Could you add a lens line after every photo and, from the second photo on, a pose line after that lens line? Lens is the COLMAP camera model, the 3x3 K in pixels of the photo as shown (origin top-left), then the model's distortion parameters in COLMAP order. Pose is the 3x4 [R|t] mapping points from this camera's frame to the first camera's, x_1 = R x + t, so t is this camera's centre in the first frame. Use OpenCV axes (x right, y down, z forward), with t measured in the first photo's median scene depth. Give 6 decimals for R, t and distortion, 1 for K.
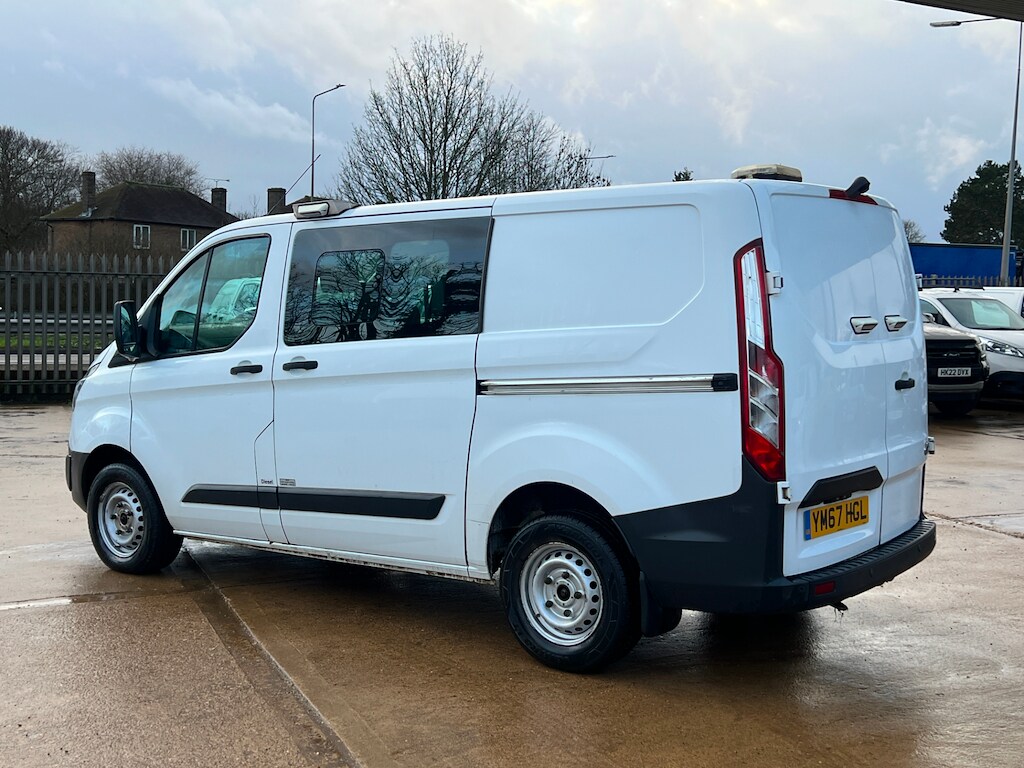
lens RADIAL K [[1206.1, 0, 518.9], [0, 1206.1, 383.2], [0, 0, 1]] dist [0.038961, 0.000000]
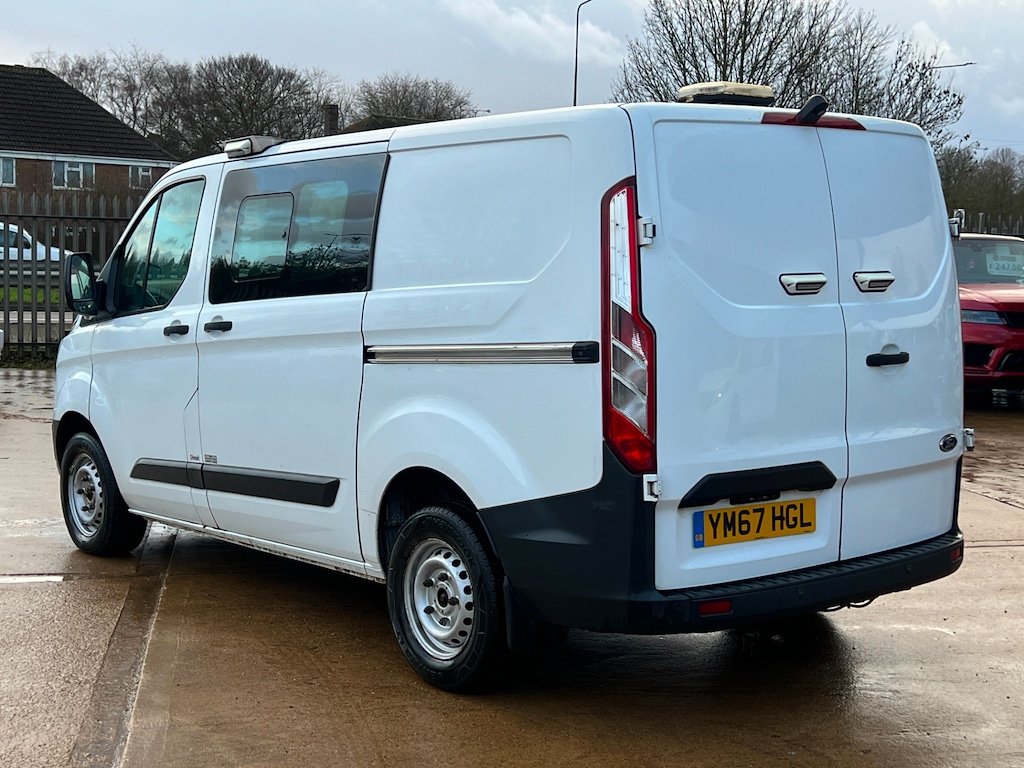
lens RADIAL K [[1467.2, 0, 507.0], [0, 1467.2, 403.3], [0, 0, 1]] dist [0.089197, 0.000000]
pose [[0.970238, 0.024761, -0.240884, 0.316900], [-0.016643, 0.999225, 0.035677, -0.000691], [0.241580, -0.030607, 0.969898, 0.010398]]
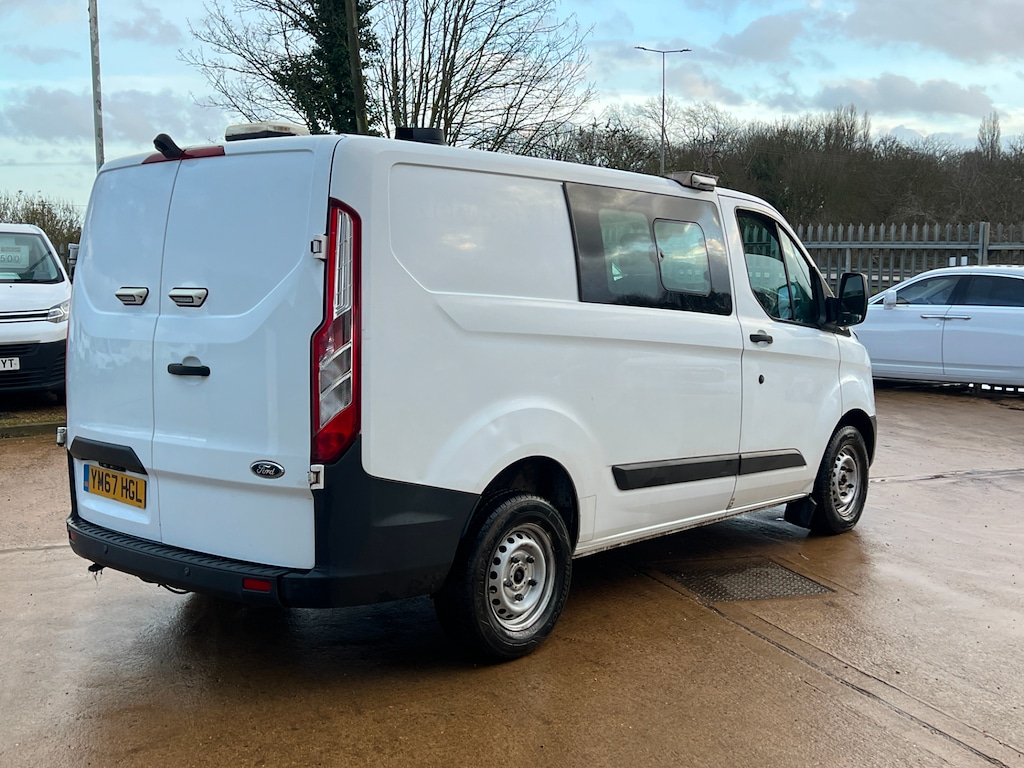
lens RADIAL K [[1175.9, 0, 522.9], [0, 1175.9, 384.8], [0, 0, 1]] dist [0.056711, 0.000000]
pose [[-0.055804, 0.090701, -0.994313, 1.144062], [-0.073013, 0.992828, 0.094663, -0.085292], [0.995769, 0.077880, -0.048782, 1.299208]]
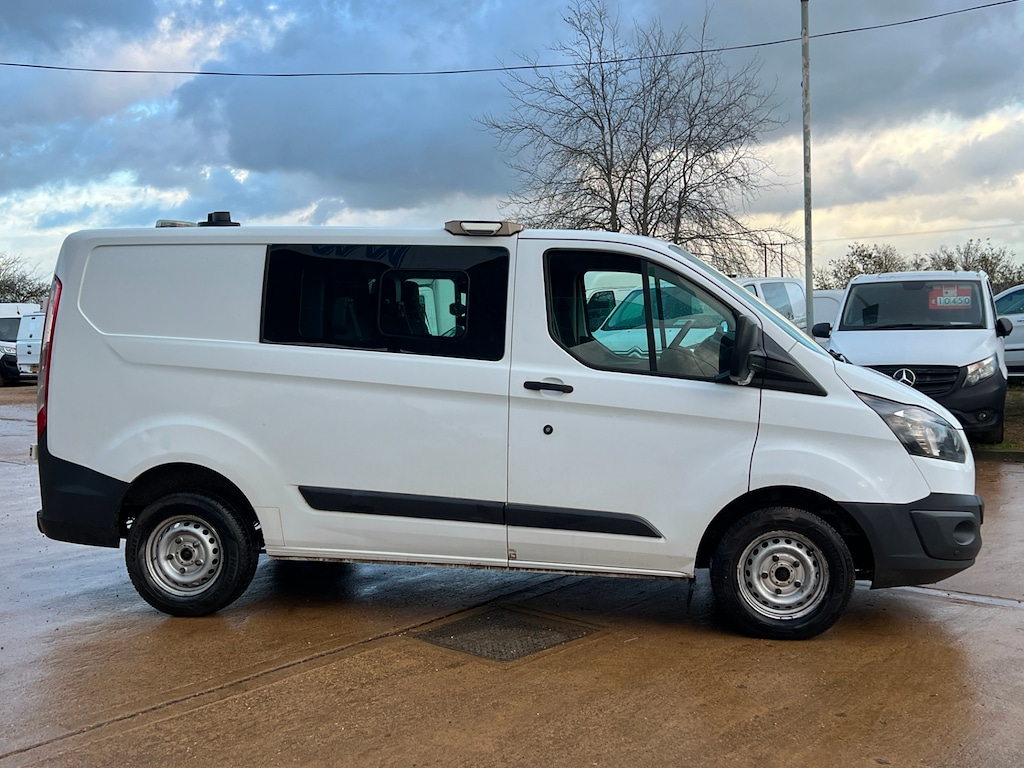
lens RADIAL K [[1136.8, 0, 518.1], [0, 1136.8, 388.7], [0, 0, 1]] dist [0.044841, 0.000000]
pose [[-0.888789, 0.030978, -0.457269, 0.476894], [-0.027773, 0.992239, 0.121202, -0.163504], [0.457475, 0.120422, -0.881031, 2.395241]]
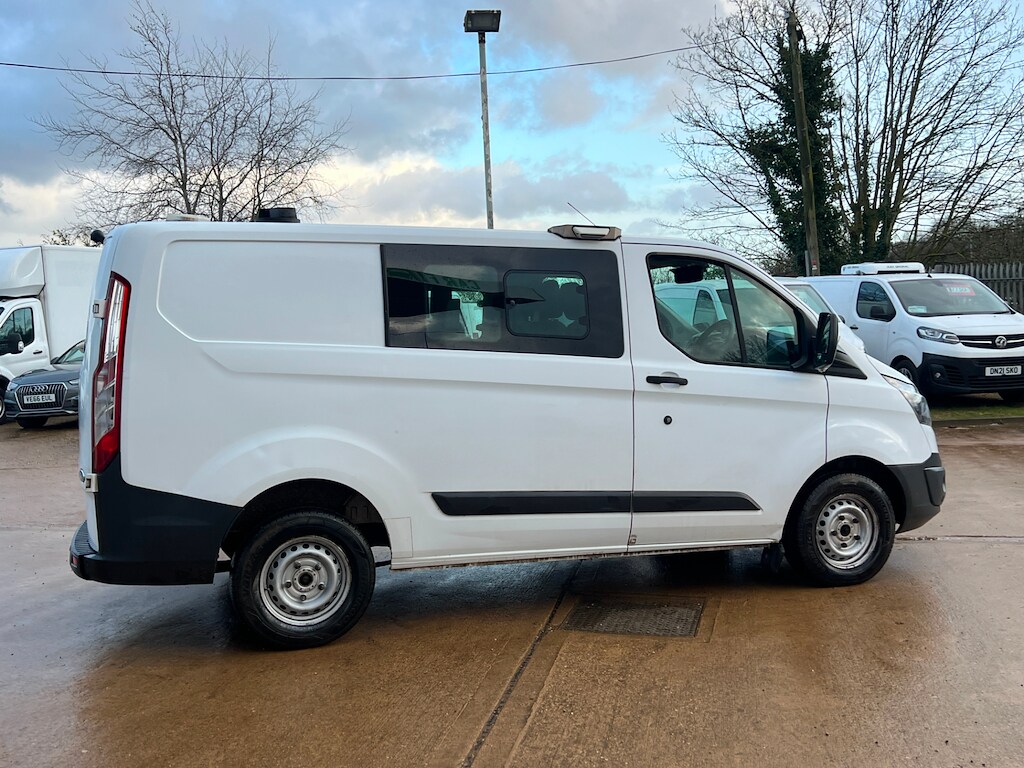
lens RADIAL K [[1067.8, 0, 524.7], [0, 1067.8, 381.6], [0, 0, 1]] dist [0.046325, 0.000000]
pose [[-0.564608, 0.052035, -0.823717, 0.937074], [-0.037902, 0.995323, 0.088856, -0.126587], [0.824488, 0.081389, -0.559995, 1.959289]]
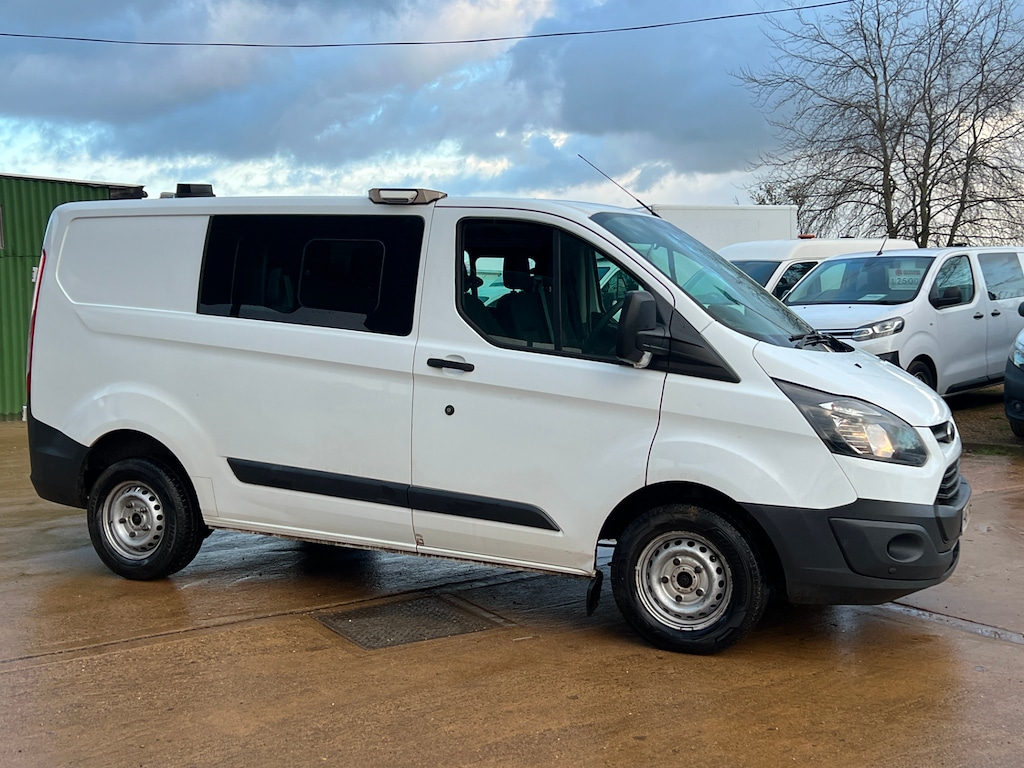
lens RADIAL K [[1206.1, 0, 518.5], [0, 1206.1, 387.7], [0, 0, 1]] dist [0.038961, 0.000000]
pose [[-0.979482, 0.010376, -0.201264, 0.121624], [-0.019560, 0.989064, 0.146186, -0.173570], [0.200579, 0.147123, -0.968567, 2.516075]]
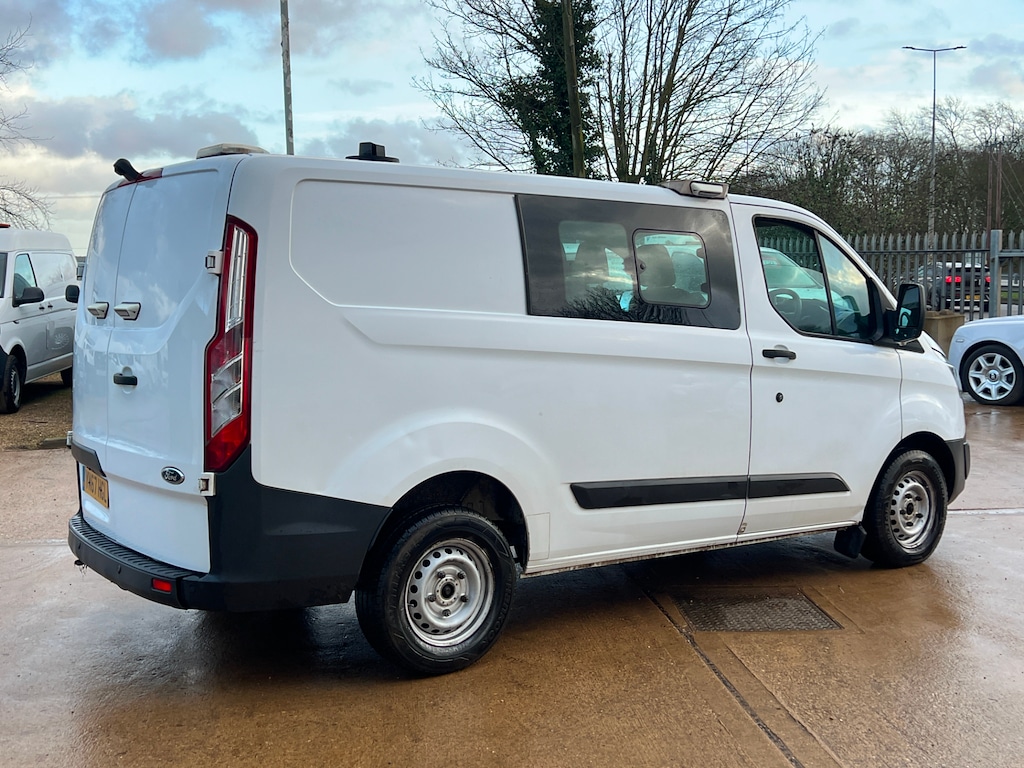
lens RADIAL K [[1175.9, 0, 520.0], [0, 1175.9, 385.7], [0, 0, 1]] dist [0.056711, 0.000000]
pose [[-0.291950, 0.077158, -0.953316, 1.086373], [-0.064463, 0.992887, 0.100102, -0.102751], [0.954259, 0.090679, -0.284900, 1.558647]]
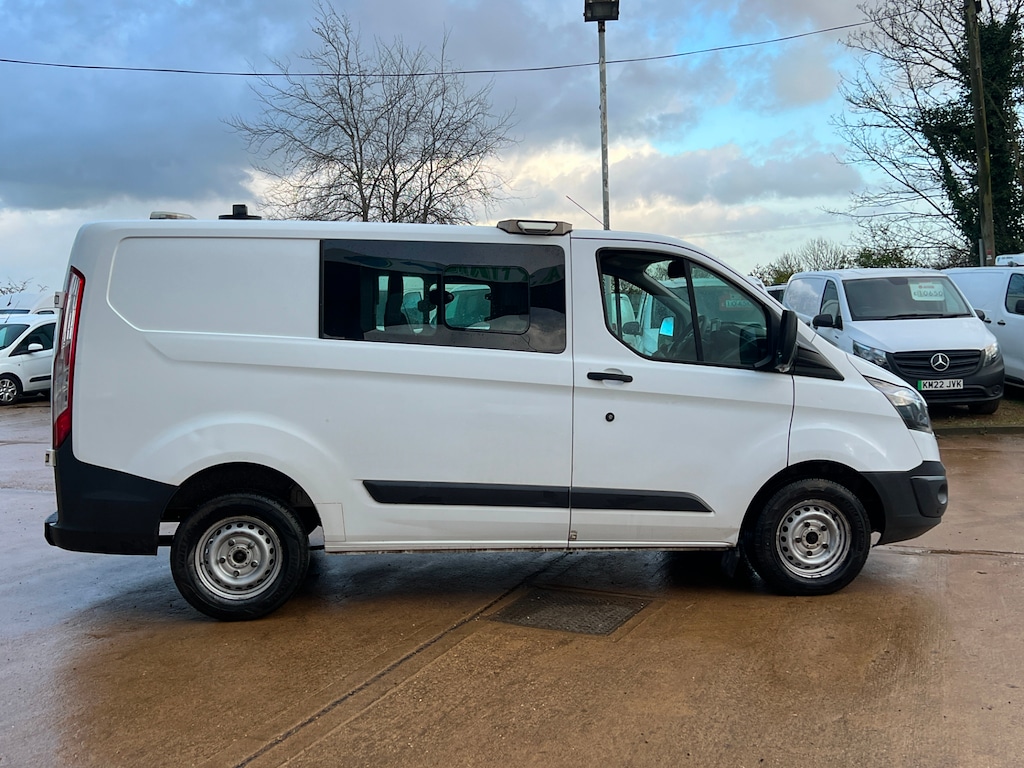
lens RADIAL K [[1067.8, 0, 522.6], [0, 1067.8, 389.2], [0, 0, 1]] dist [0.046325, 0.000000]
pose [[-0.717658, 0.049952, -0.694602, 0.771521], [-0.041399, 0.992600, 0.114156, -0.143489], [0.695164, 0.110681, -0.710279, 2.172193]]
